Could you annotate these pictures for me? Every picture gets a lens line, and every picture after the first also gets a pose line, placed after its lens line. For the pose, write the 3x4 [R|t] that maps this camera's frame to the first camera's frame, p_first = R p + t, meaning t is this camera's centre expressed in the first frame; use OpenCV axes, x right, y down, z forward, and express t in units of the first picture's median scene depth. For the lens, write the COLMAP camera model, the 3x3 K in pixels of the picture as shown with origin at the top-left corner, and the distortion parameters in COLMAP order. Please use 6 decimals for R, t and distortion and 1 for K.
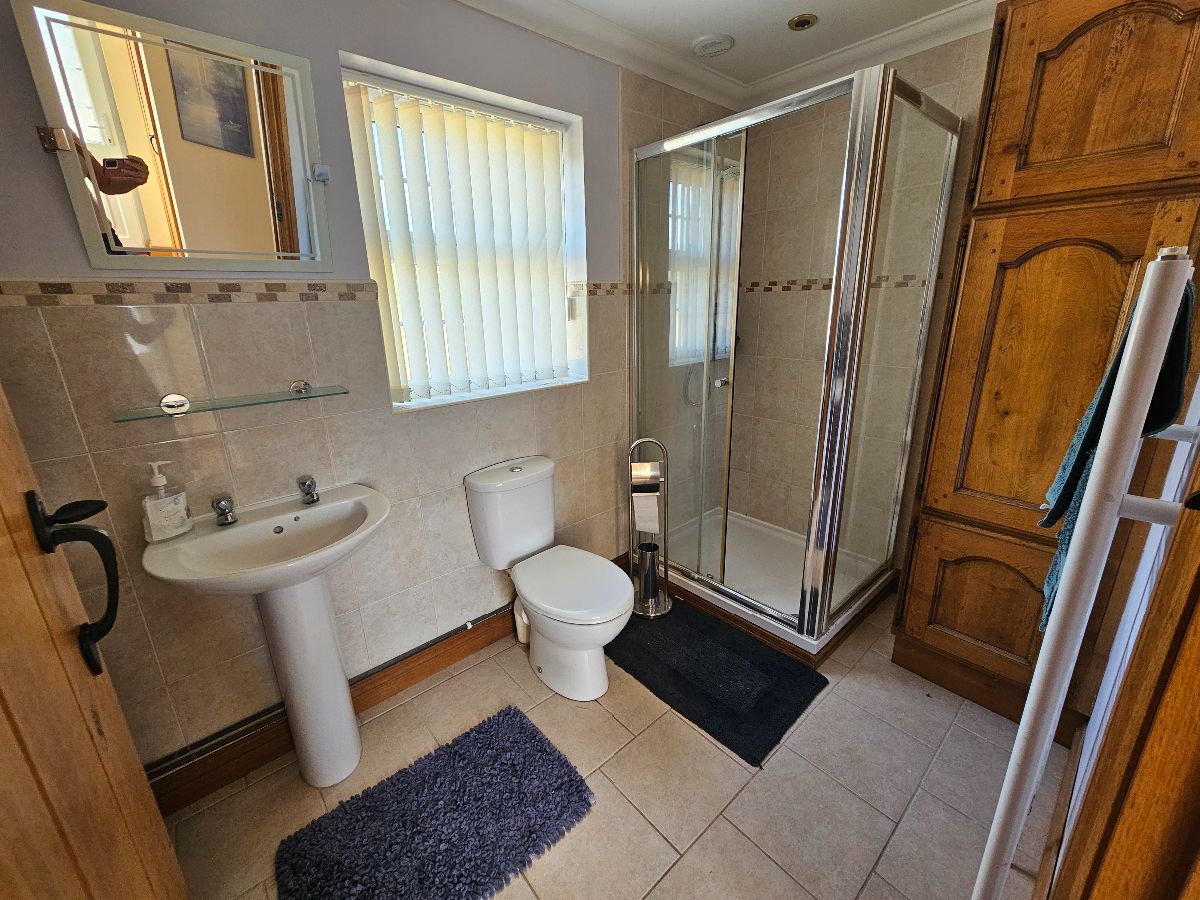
lens RADIAL K [[489.4, 0, 591.1], [0, 489.4, 449.8], [0, 0, 1]] dist [0.000182, -0.001966]
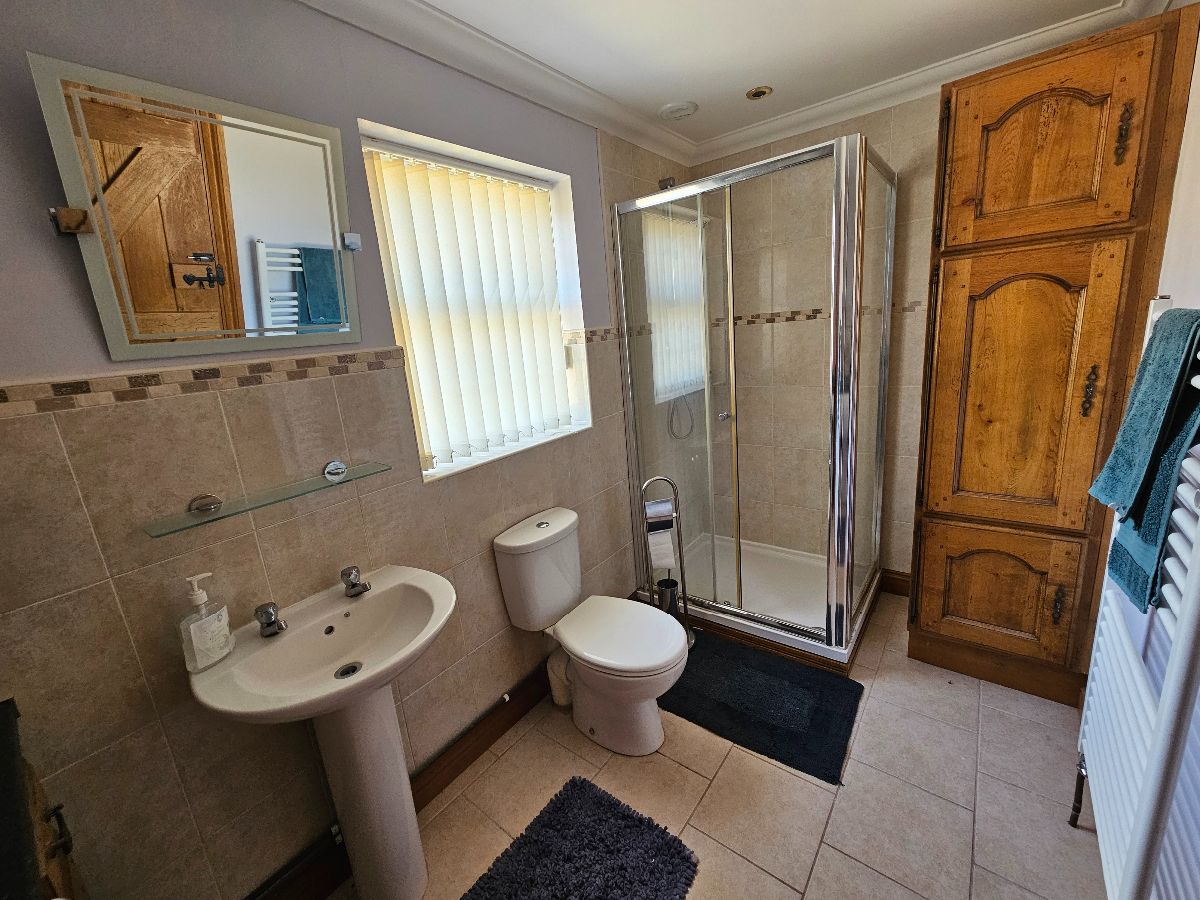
lens RADIAL K [[489.4, 0, 596.2], [0, 489.4, 450.1], [0, 0, 1]] dist [0.000182, -0.001966]
pose [[0.980051, -0.105768, 0.168266, -0.237532], [0.116747, 0.991540, -0.056728, -0.046612], [-0.160842, 0.075241, 0.984108, 0.018490]]
